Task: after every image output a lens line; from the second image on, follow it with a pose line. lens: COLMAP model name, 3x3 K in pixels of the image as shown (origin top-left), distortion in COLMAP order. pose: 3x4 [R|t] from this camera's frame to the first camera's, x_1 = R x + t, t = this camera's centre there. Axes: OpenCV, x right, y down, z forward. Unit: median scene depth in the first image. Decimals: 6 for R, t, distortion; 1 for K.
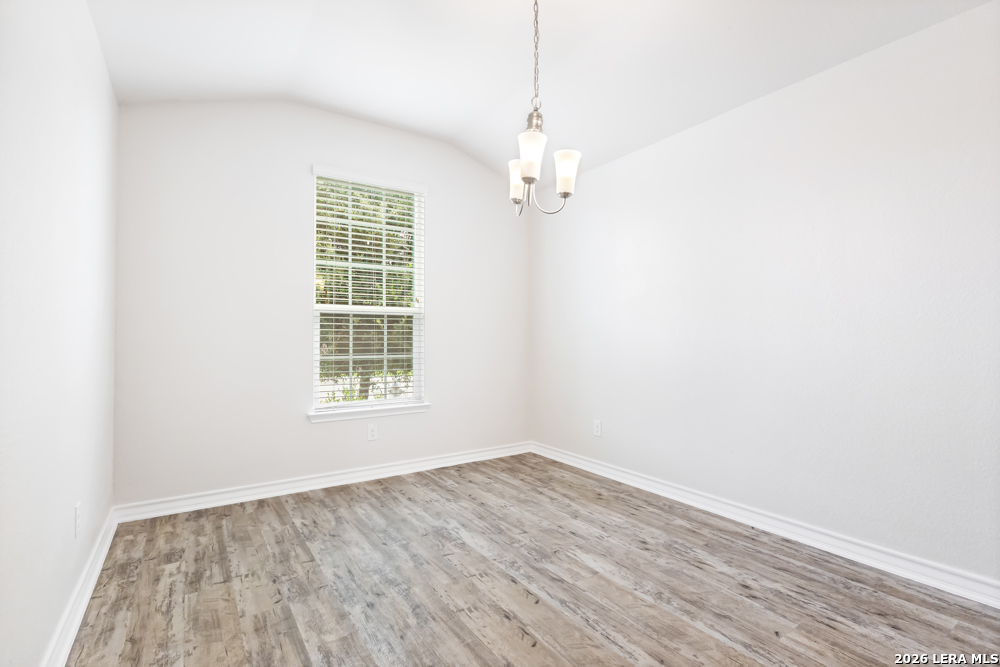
lens RADIAL K [[466.5, 0, 503.3], [0, 466.5, 332.8], [0, 0, 1]] dist [0.002159, 0.000878]
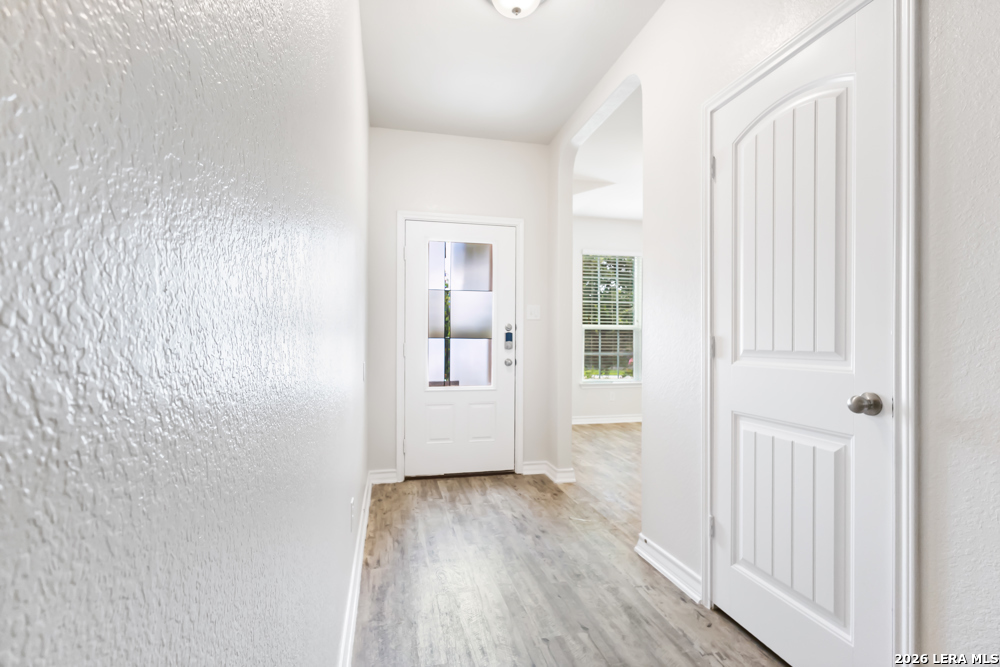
lens RADIAL K [[466.5, 0, 493.1], [0, 466.5, 337.1], [0, 0, 1]] dist [0.002159, 0.000878]
pose [[0.937898, -0.007105, -0.346839, -0.087830], [0.000547, 0.999819, -0.019003, 0.019876], [0.346911, 0.017633, 0.937732, -0.743022]]
